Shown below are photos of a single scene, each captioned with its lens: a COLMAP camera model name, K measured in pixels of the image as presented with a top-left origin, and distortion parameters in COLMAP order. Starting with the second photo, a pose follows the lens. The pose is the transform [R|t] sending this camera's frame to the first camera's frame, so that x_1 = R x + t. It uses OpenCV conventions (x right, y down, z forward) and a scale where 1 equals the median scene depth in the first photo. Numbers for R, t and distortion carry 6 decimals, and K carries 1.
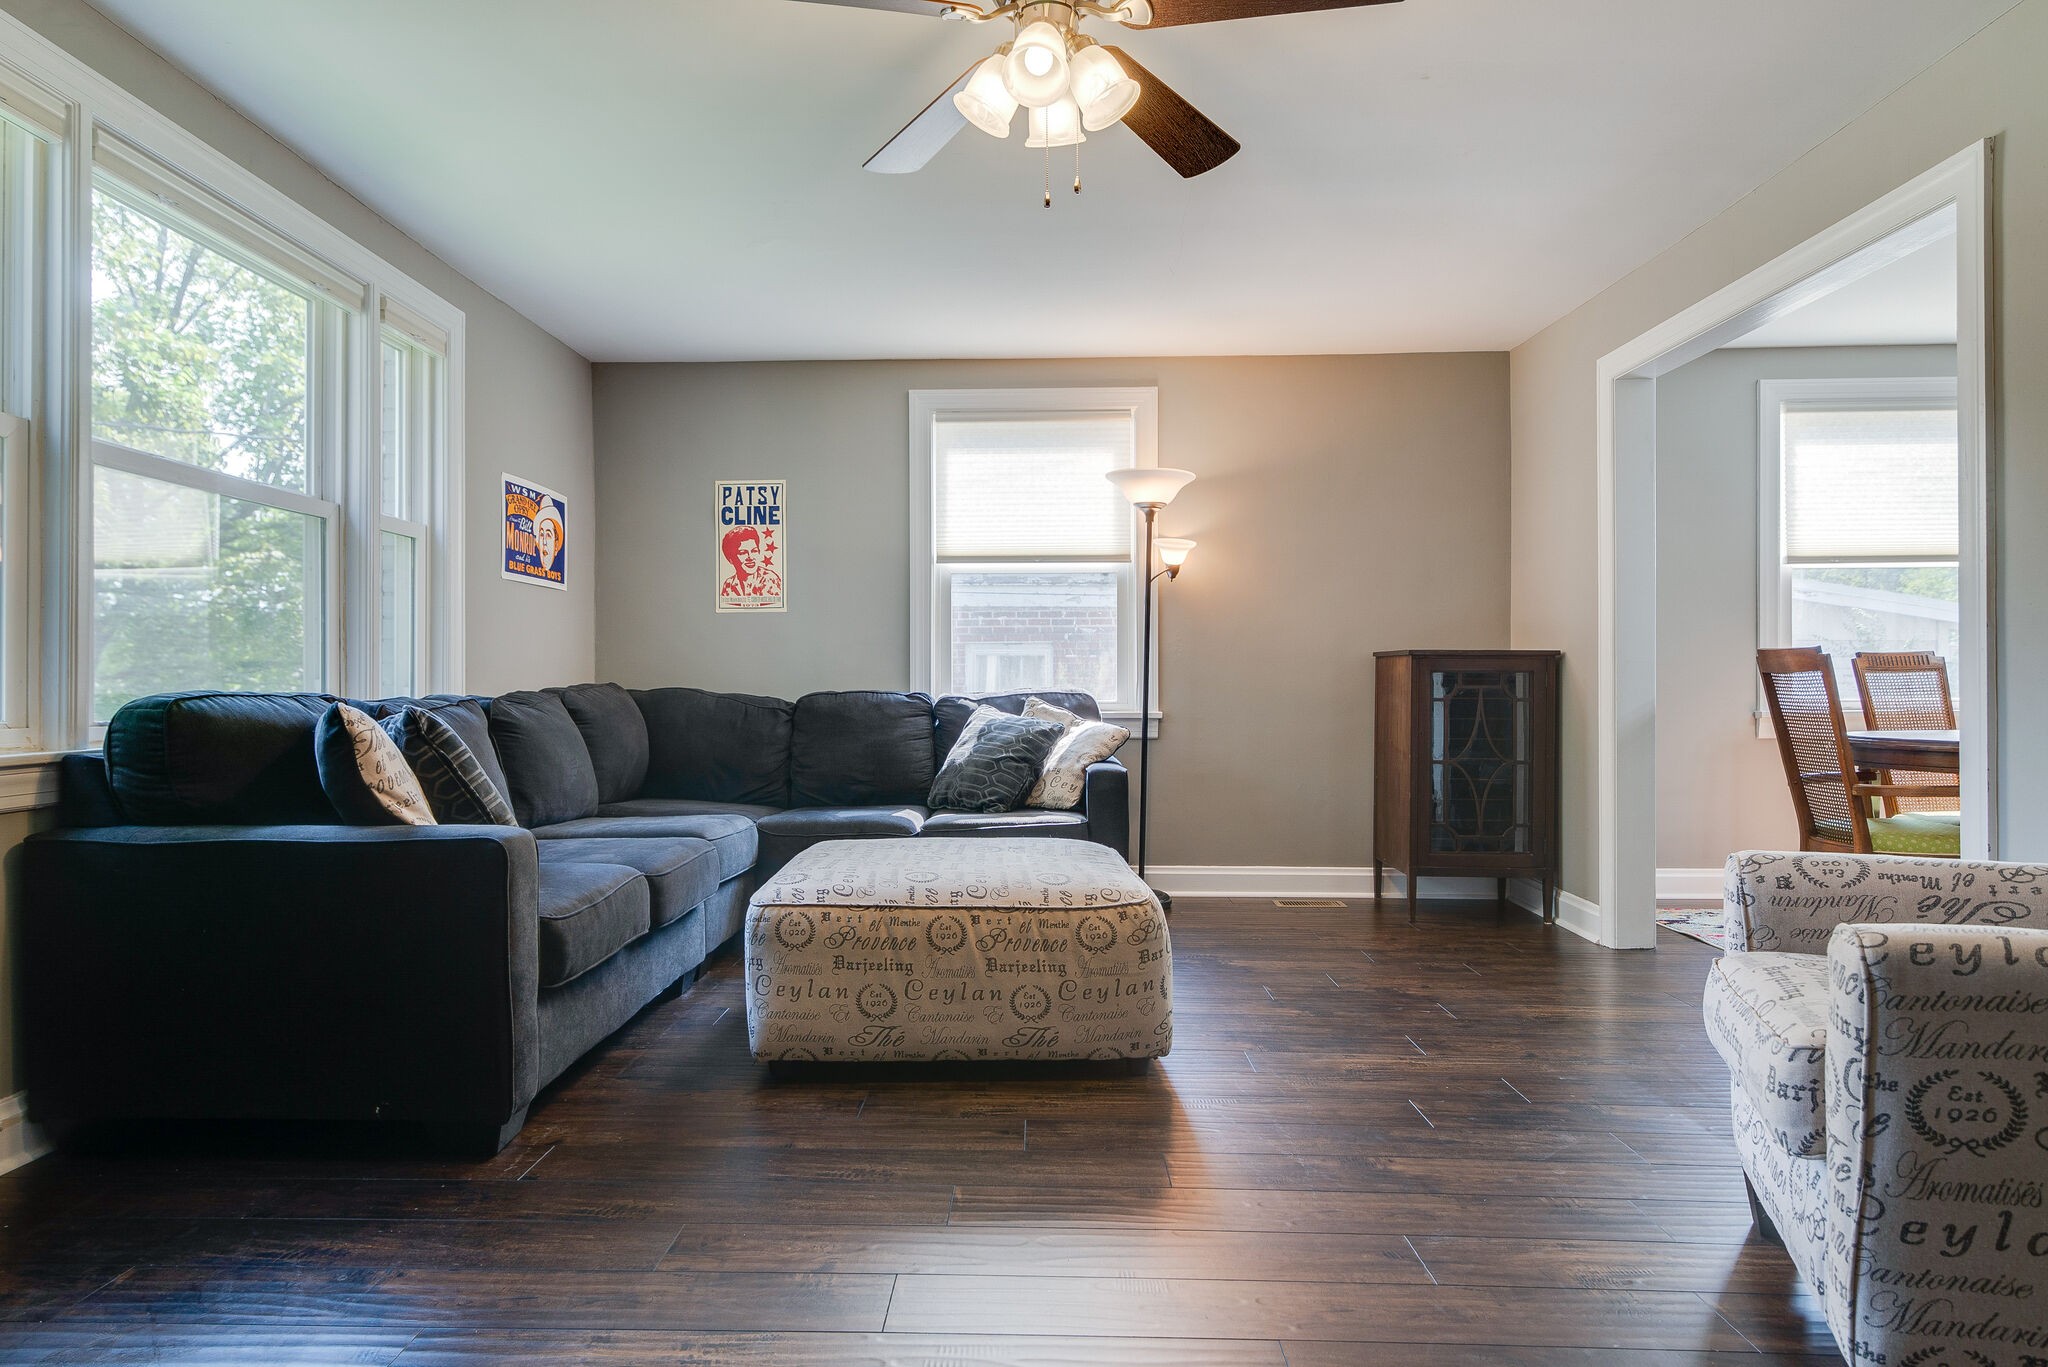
lens RADIAL K [[1152.0, 0, 1016.8], [0, 1152.0, 682.4], [0, 0, 1]] dist [0.007012, 0.001900]
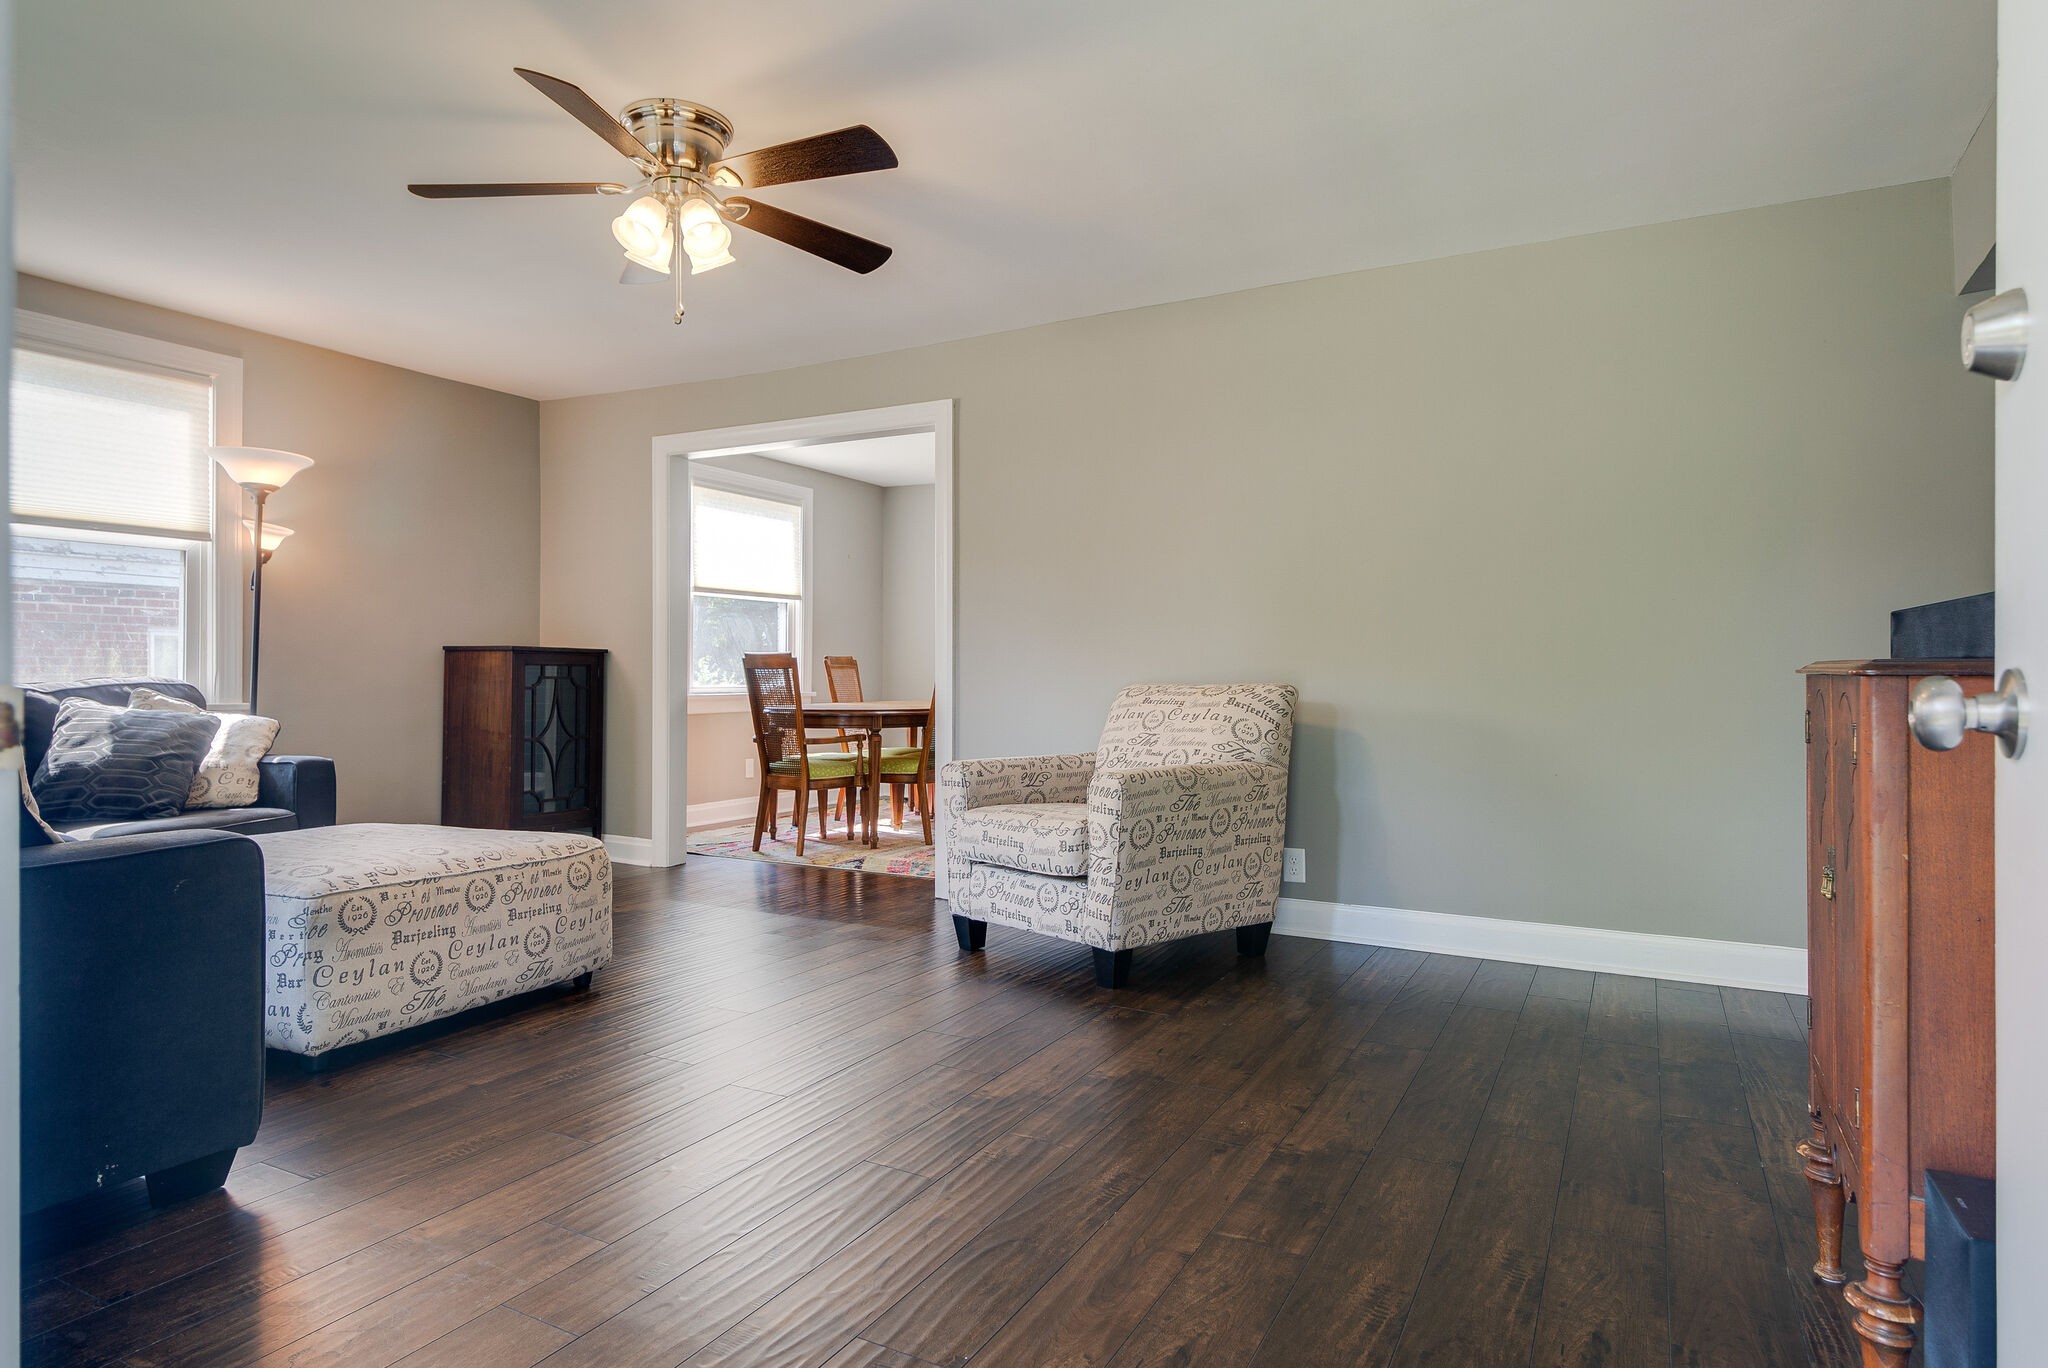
lens RADIAL K [[1152.0, 0, 975.7], [0, 1152.0, 678.8], [0, 0, 1]] dist [0.007012, 0.001900]
pose [[0.471337, 0.000983, 0.881953, -0.522957], [-0.005339, 0.999984, 0.001739, 0.000966], [-0.881937, -0.005529, 0.471335, 0.023144]]
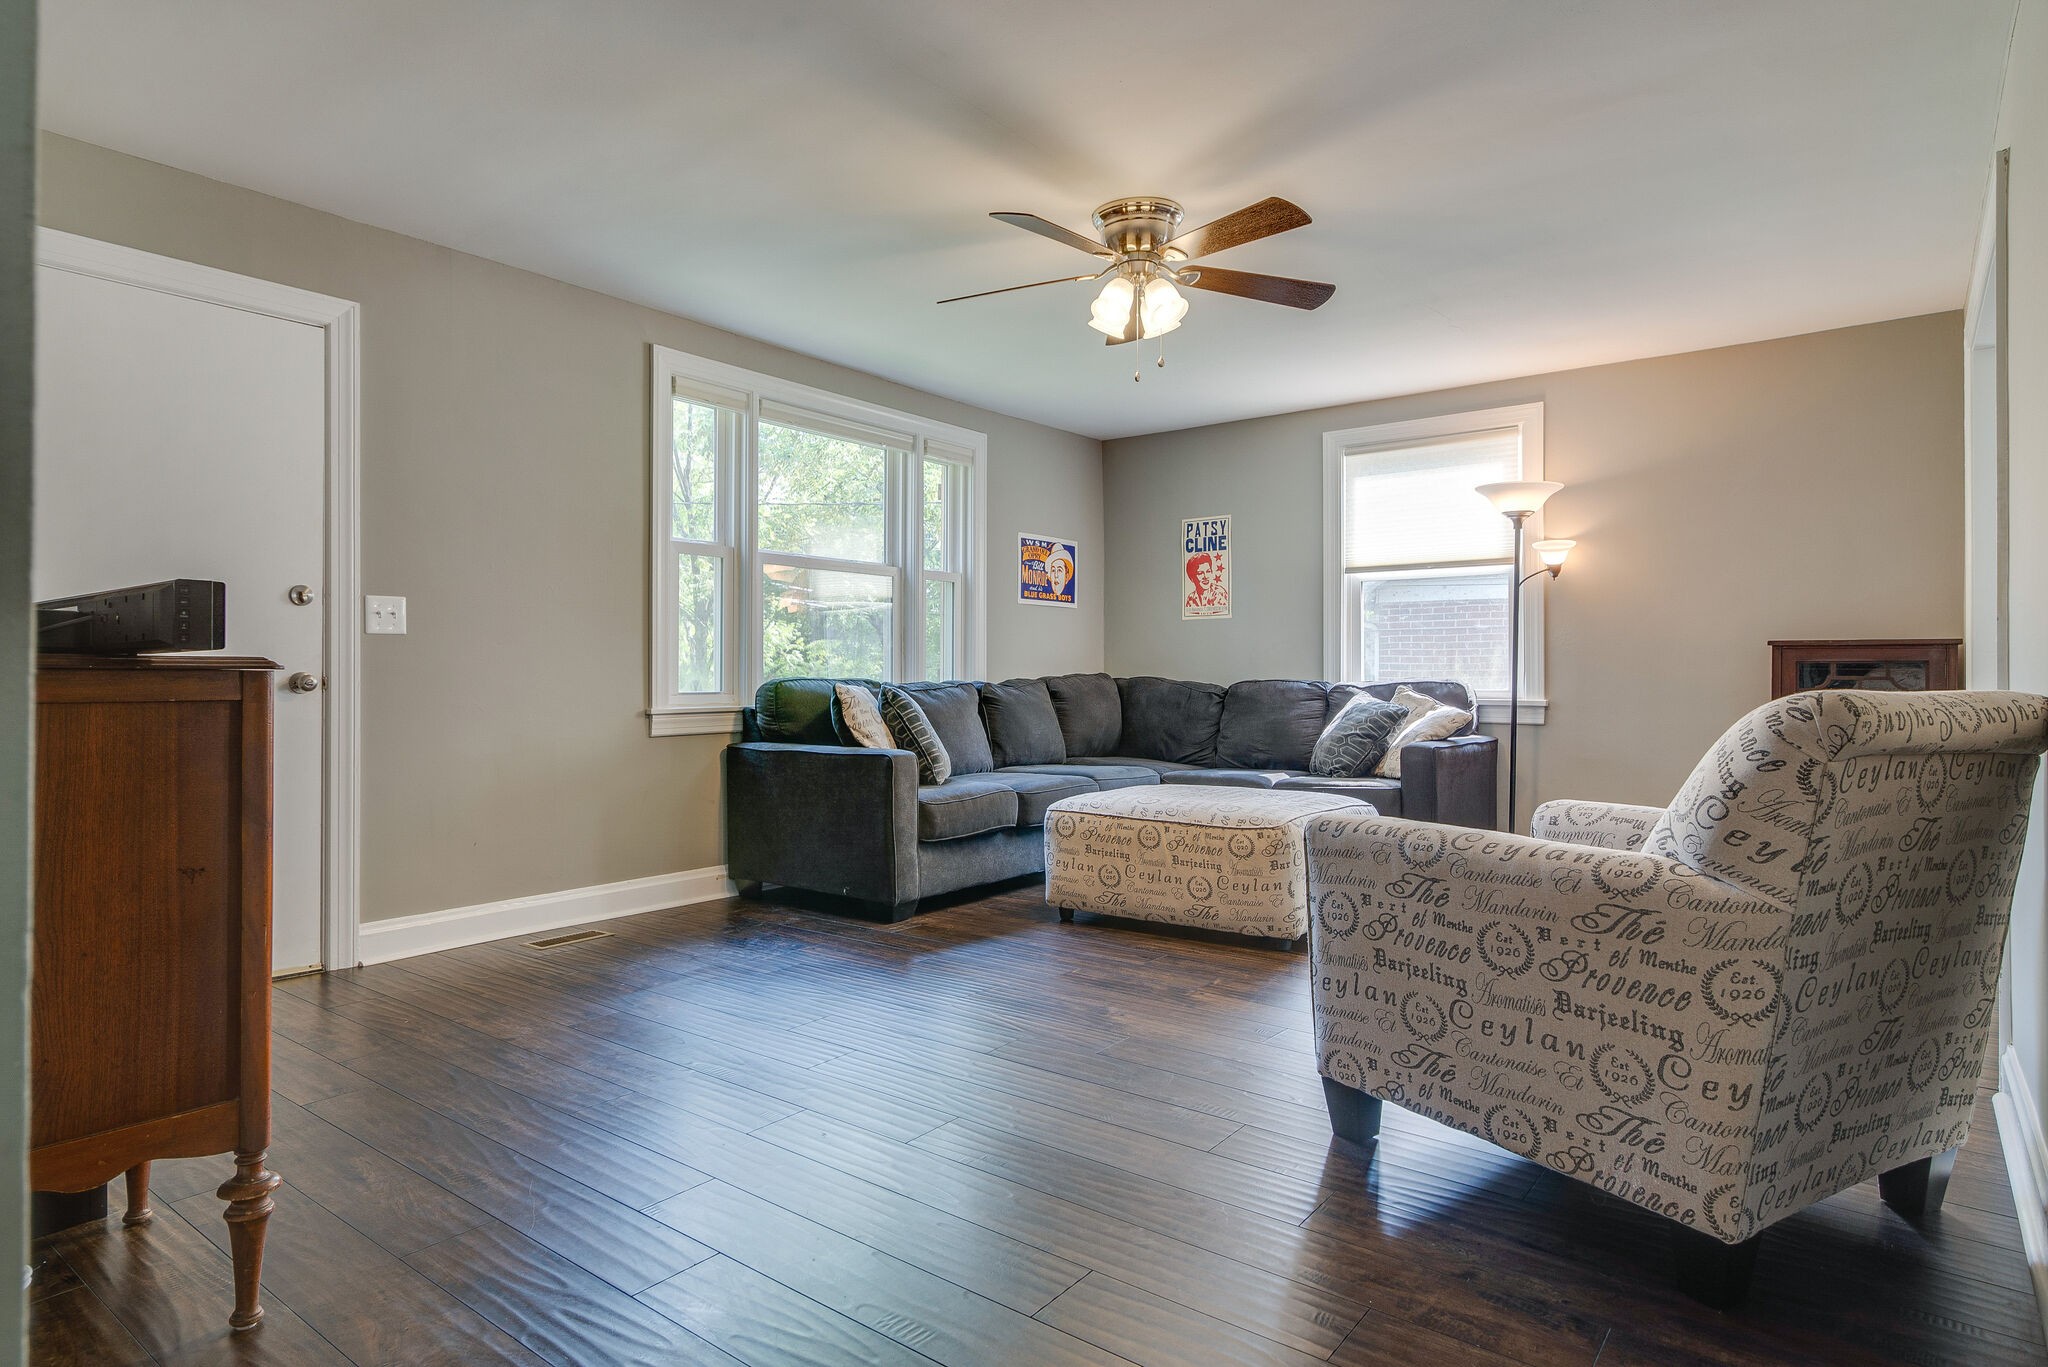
lens RADIAL K [[1152.0, 0, 1011.4], [0, 1152.0, 678.0], [0, 0, 1]] dist [0.007012, 0.001900]
pose [[0.806961, 0.003405, -0.590595, 0.437121], [-0.000655, 0.999988, 0.004871, -0.000365], [0.590604, -0.003543, 0.806953, -0.216465]]
